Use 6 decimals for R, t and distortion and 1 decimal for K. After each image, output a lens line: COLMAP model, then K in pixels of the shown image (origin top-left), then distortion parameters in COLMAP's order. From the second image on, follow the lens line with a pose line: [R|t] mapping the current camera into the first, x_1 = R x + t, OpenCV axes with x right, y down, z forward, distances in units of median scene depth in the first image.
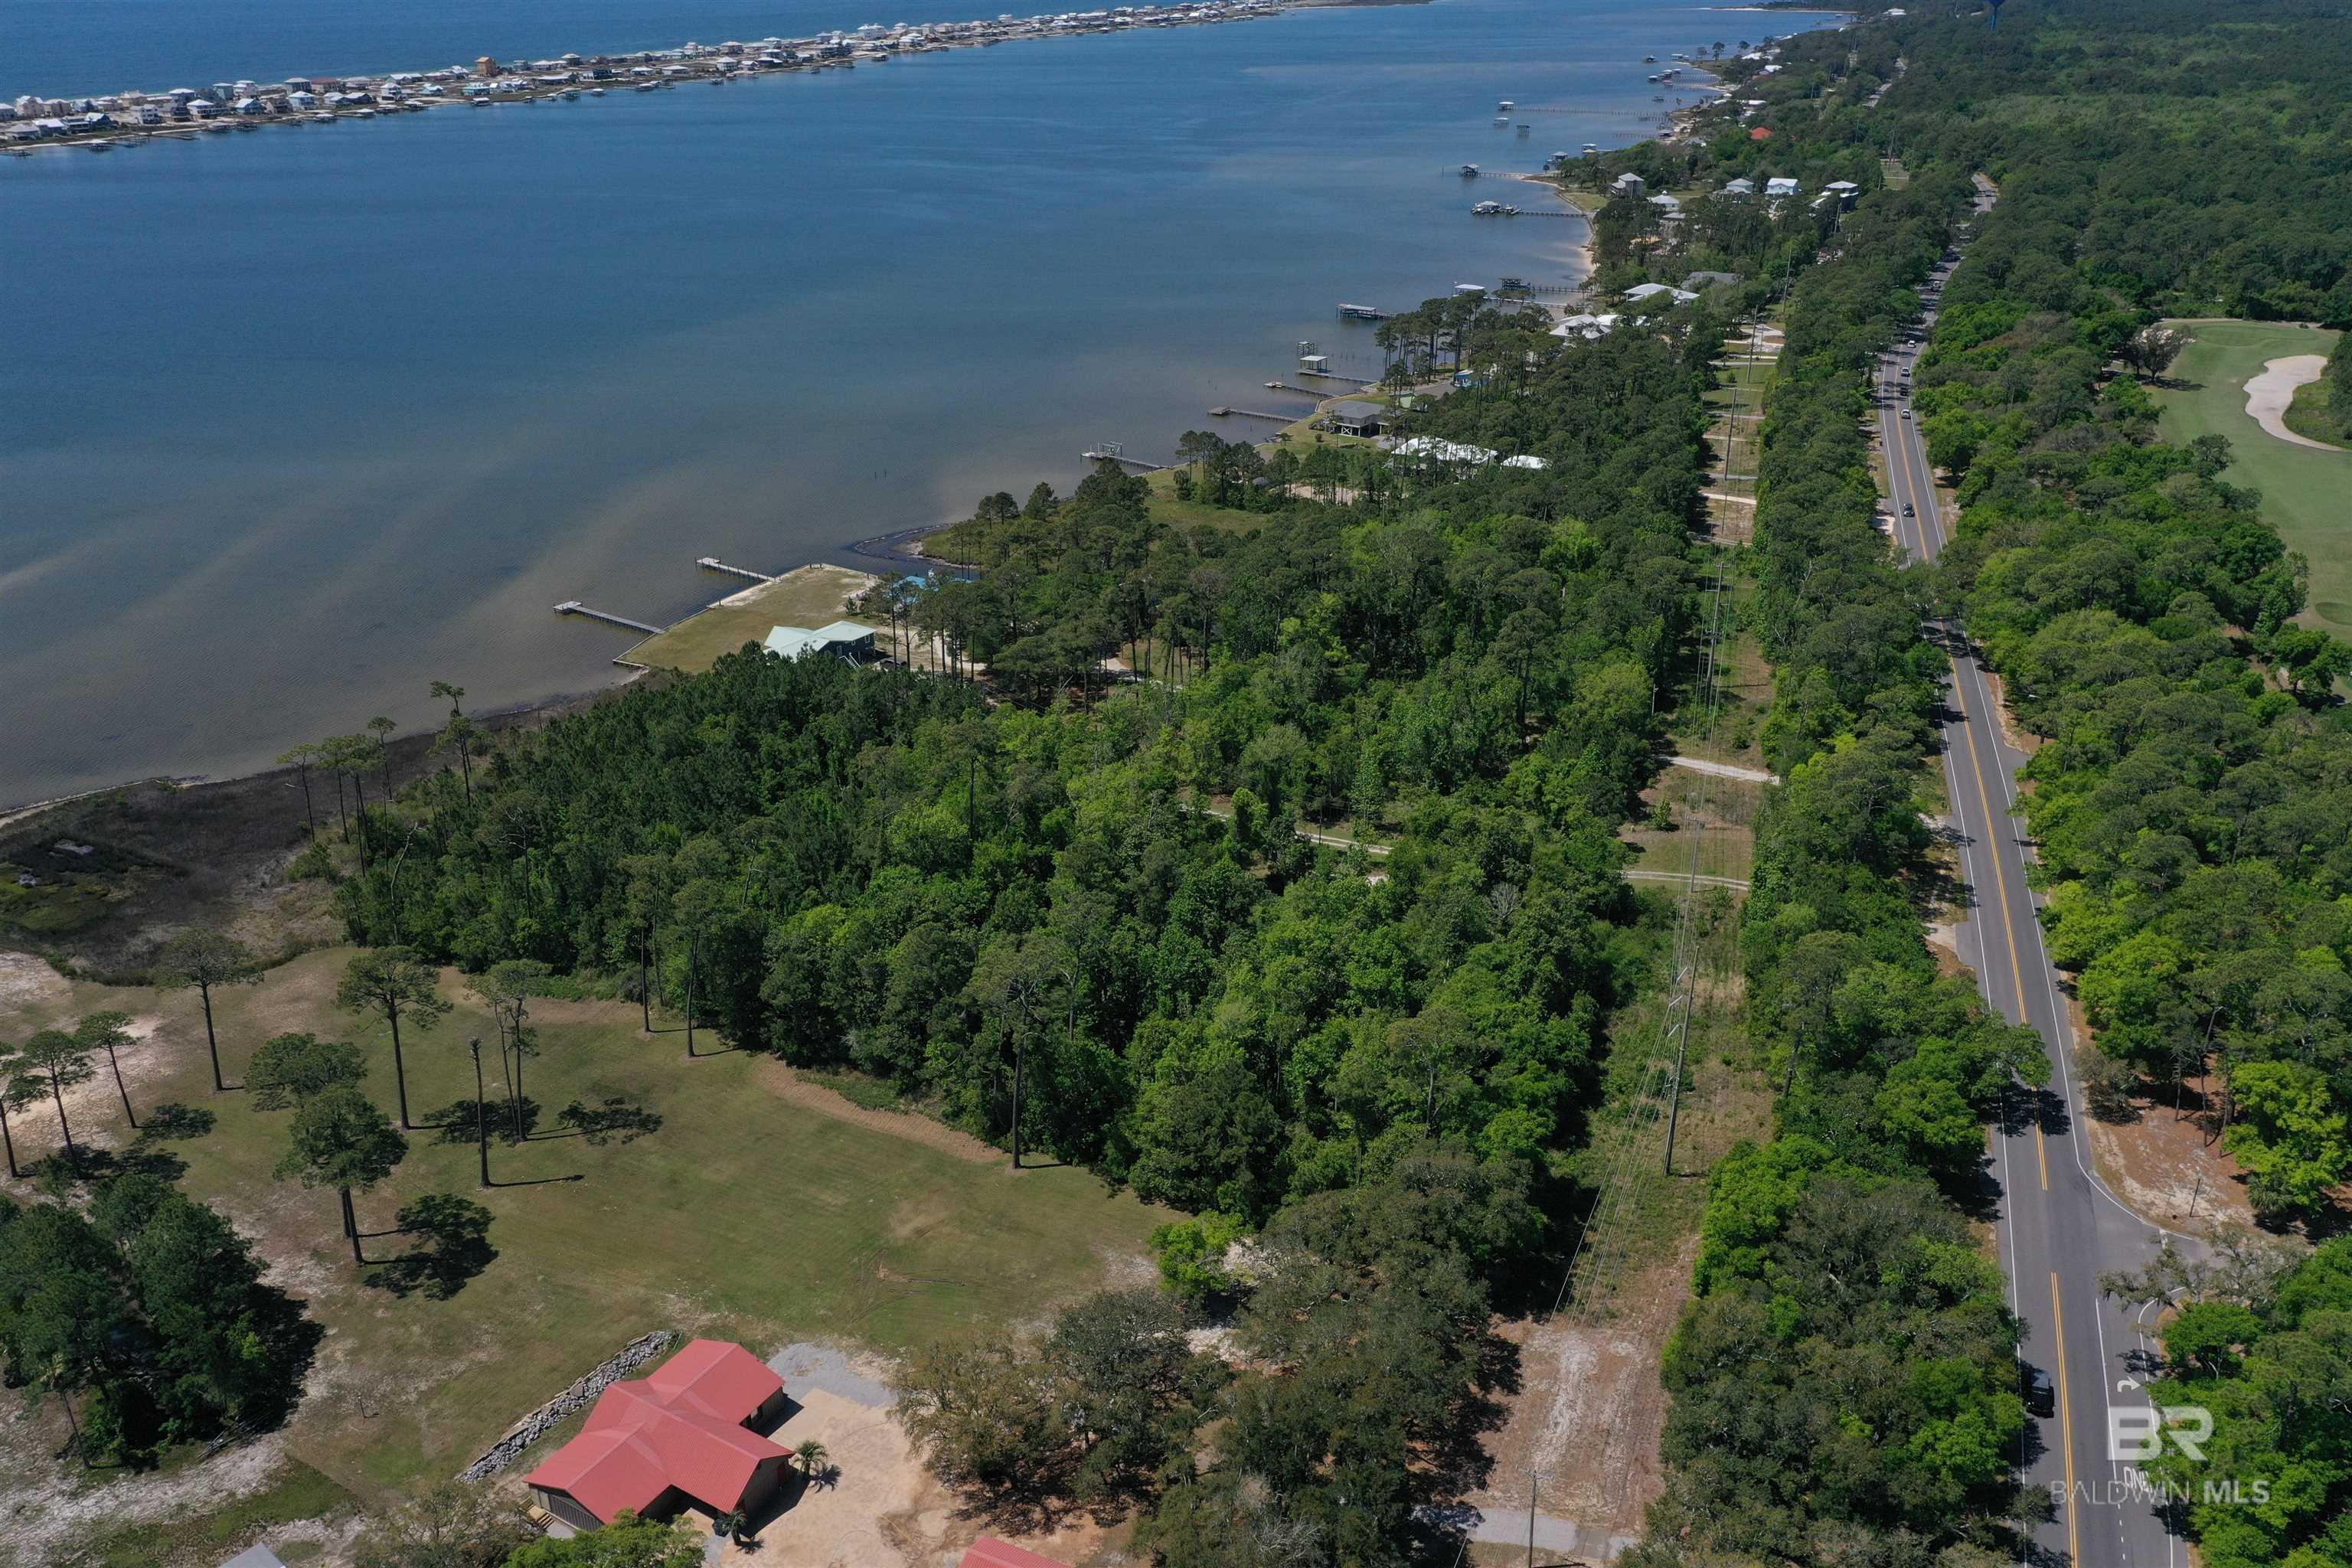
lens RADIAL K [[1870.8, 0, 1176.0], [0, 1870.8, 784.0], [0, 0, 1]] dist [0.009375, 0.008536]
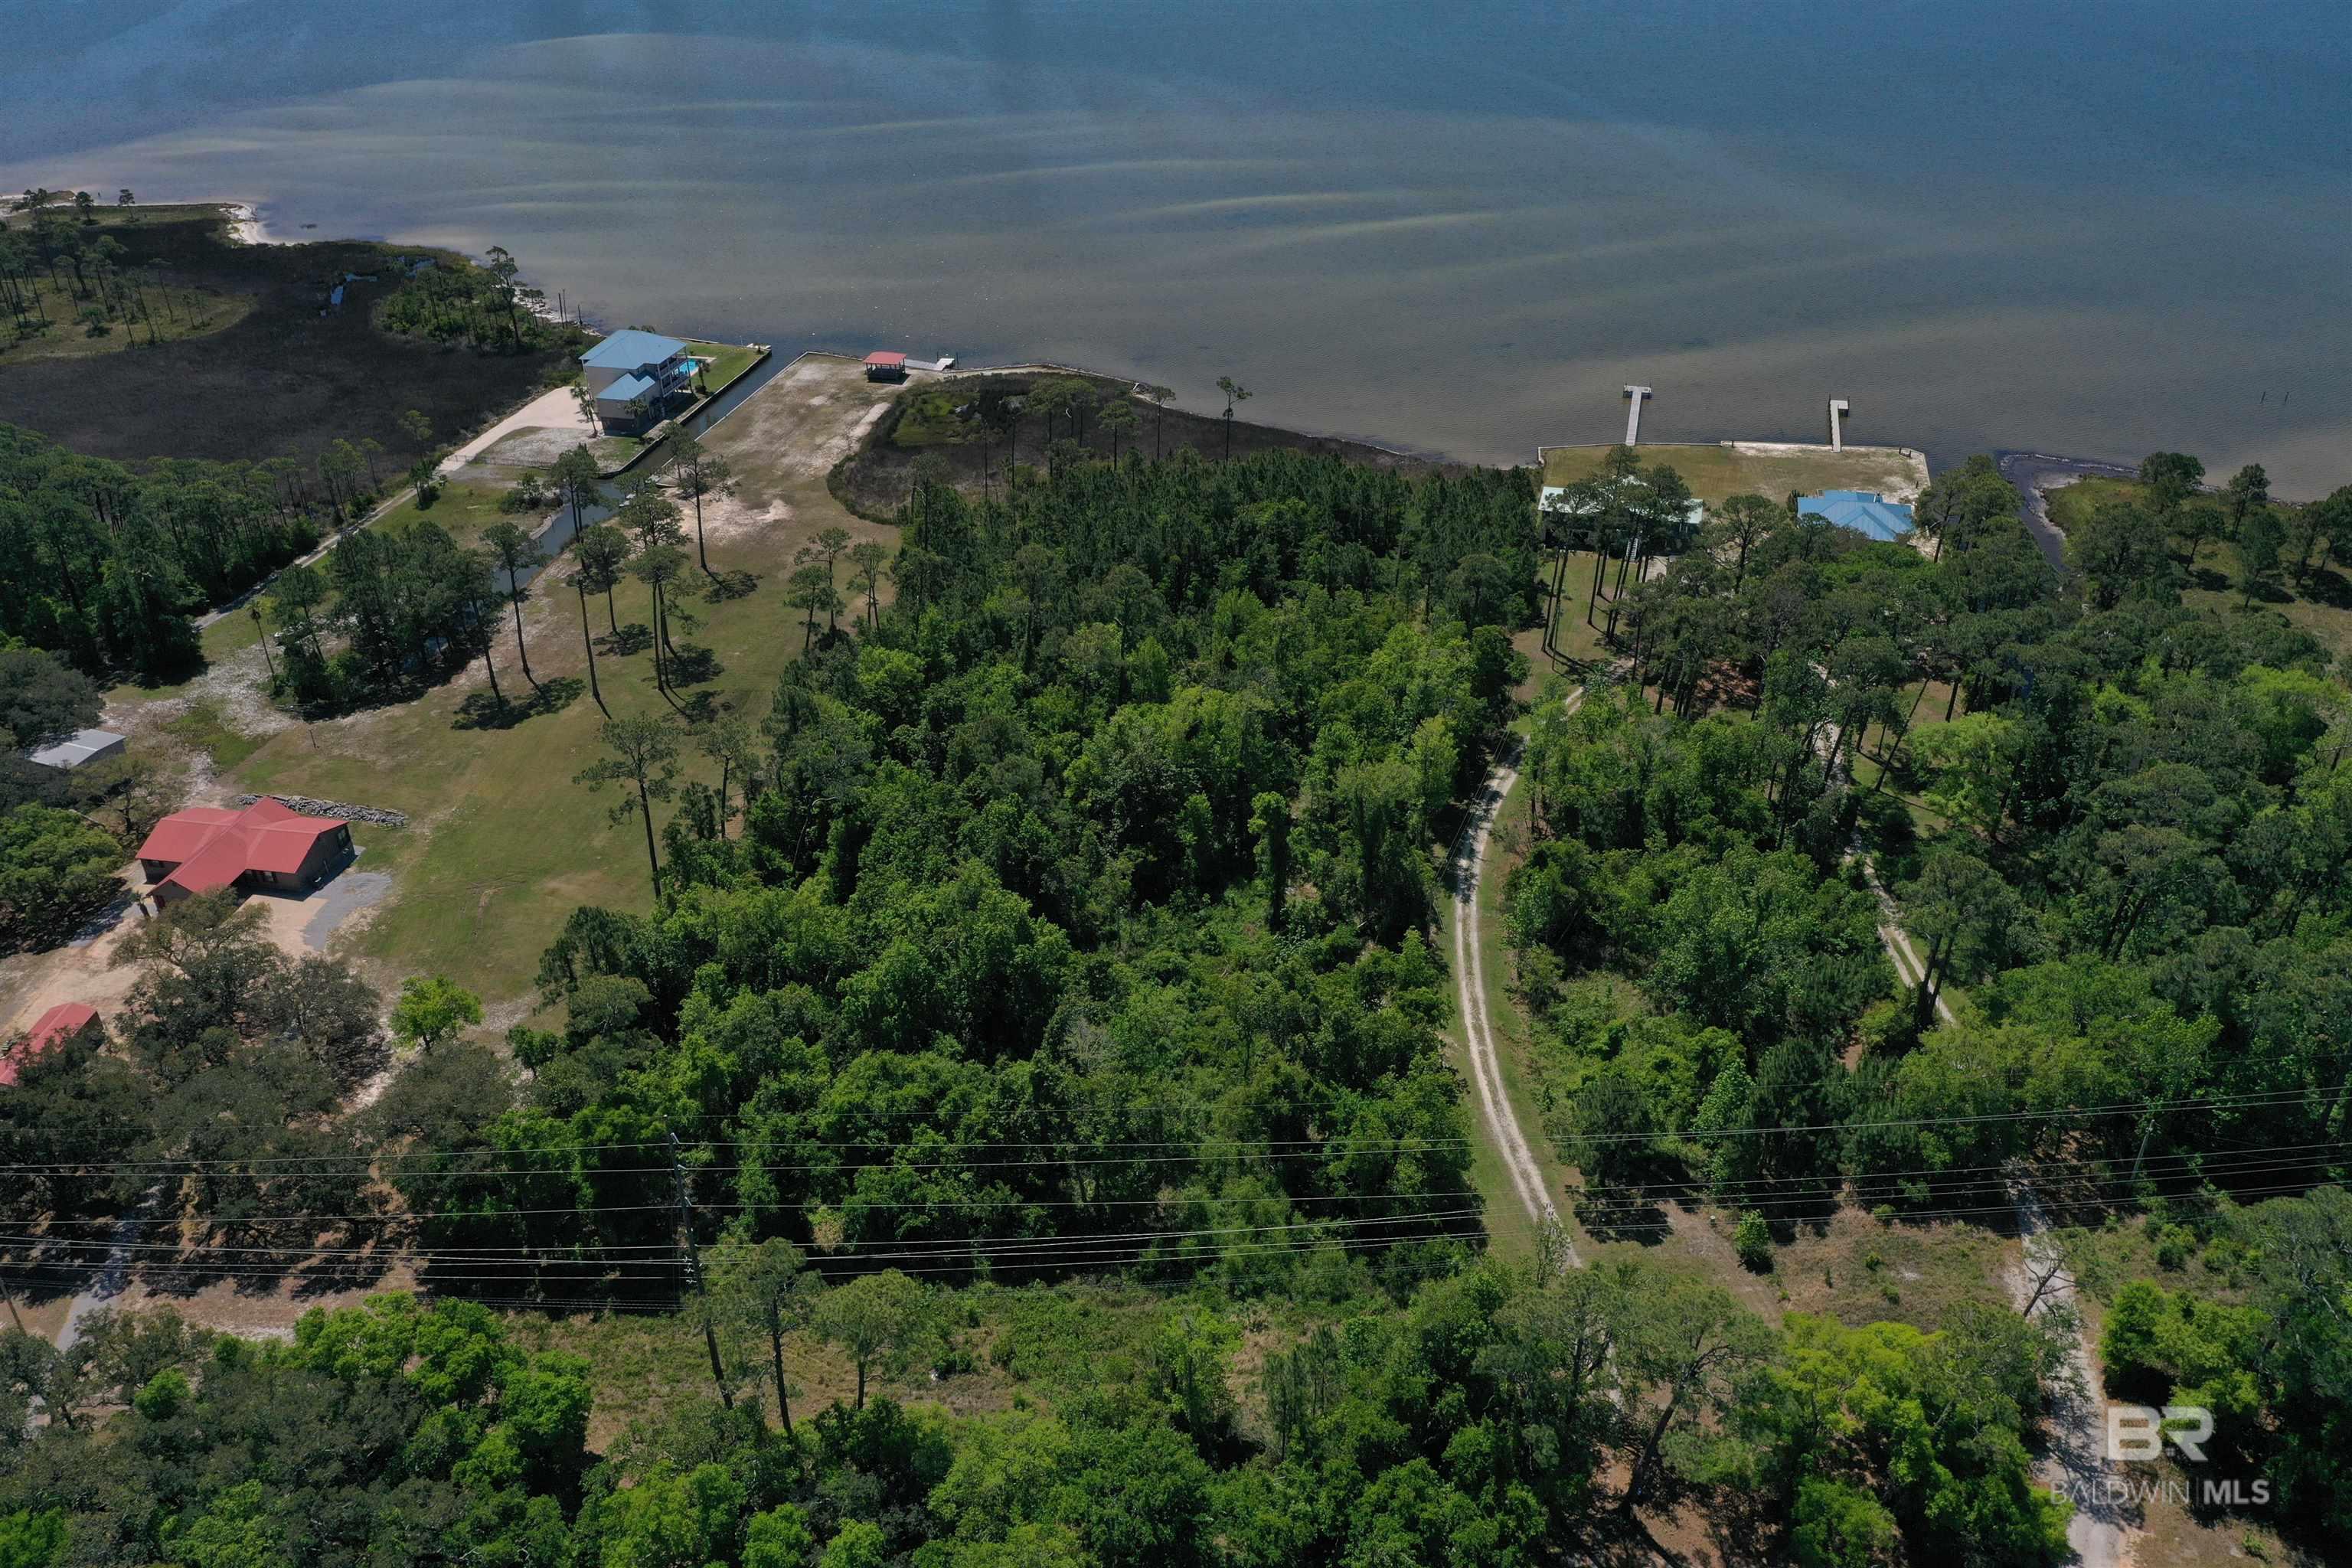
lens RADIAL K [[1870.8, 0, 1176.0], [0, 1870.8, 784.0], [0, 0, 1]] dist [0.009375, 0.008536]
pose [[0.351585, 0.490907, -0.797119, 0.777674], [-0.370871, 0.854852, 0.362882, -0.326758], [0.859560, 0.168044, 0.482616, 0.708744]]
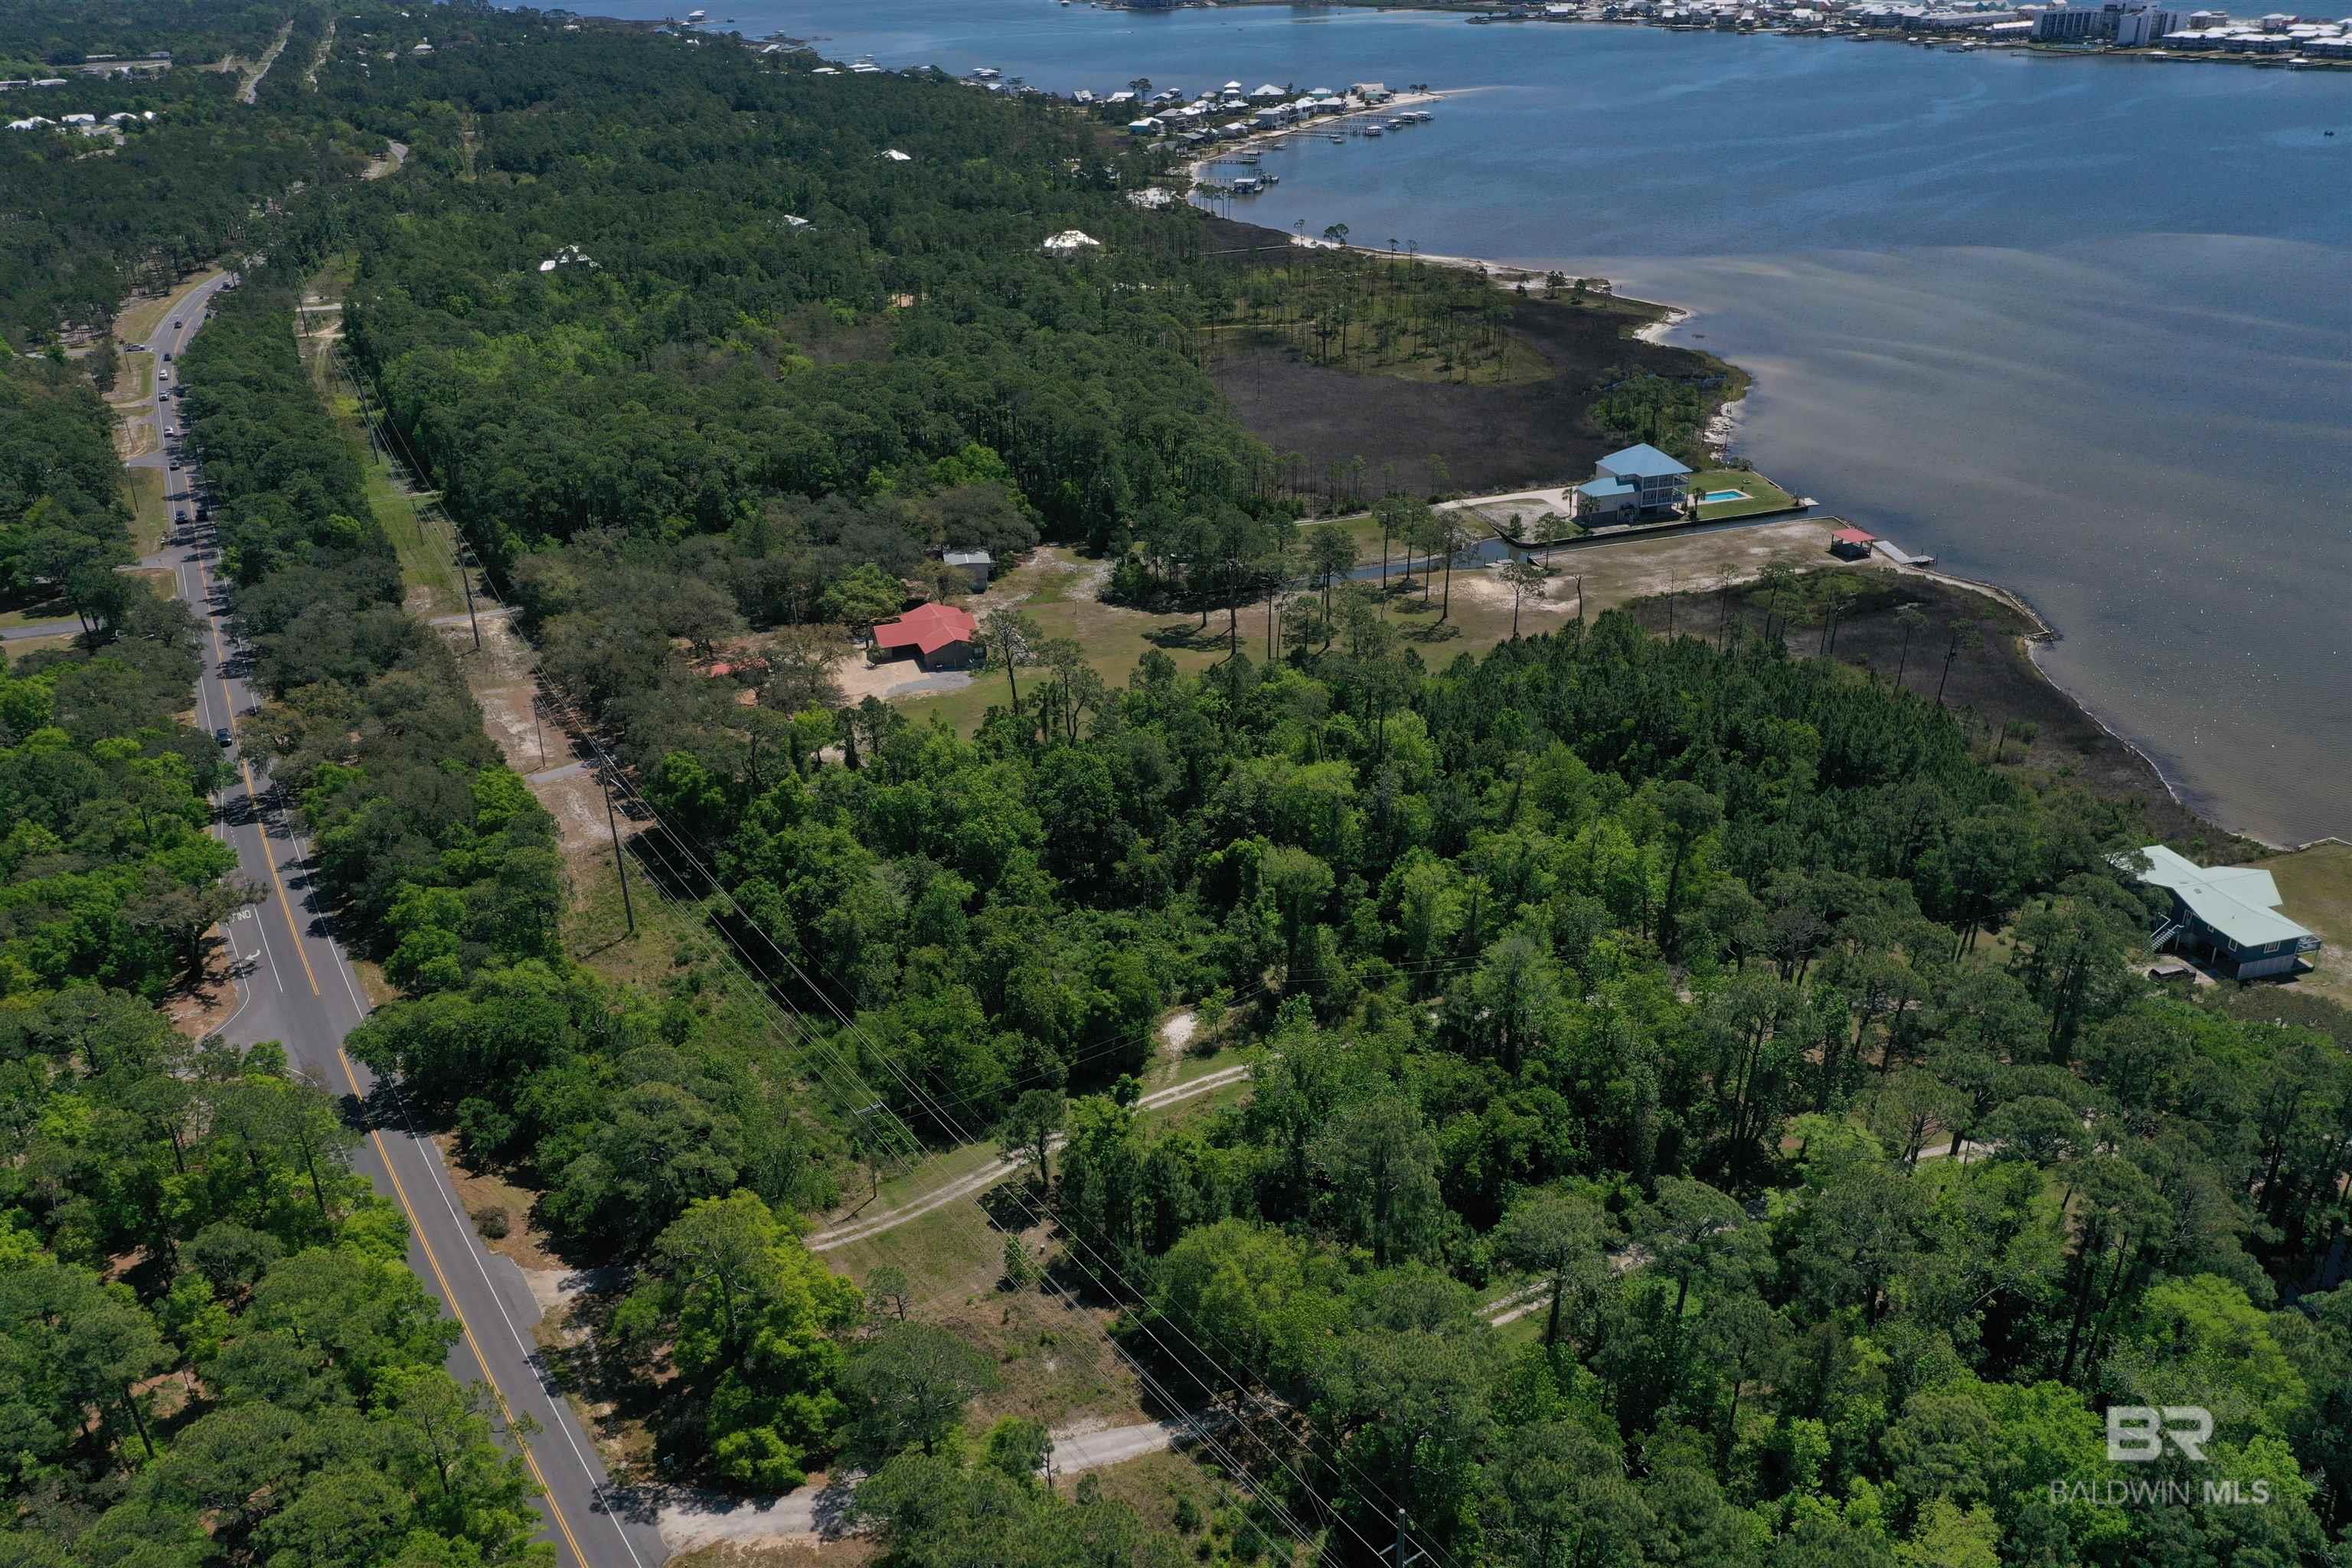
lens RADIAL K [[1887.8, 0, 1176.0], [0, 1887.8, 784.0], [0, 0, 1]] dist [0.005429, 0.001652]
pose [[-0.618894, 0.359200, -0.698531, 0.818449], [-0.292629, 0.719851, 0.629431, -0.696133], [0.728929, 0.593962, -0.340399, 1.529671]]
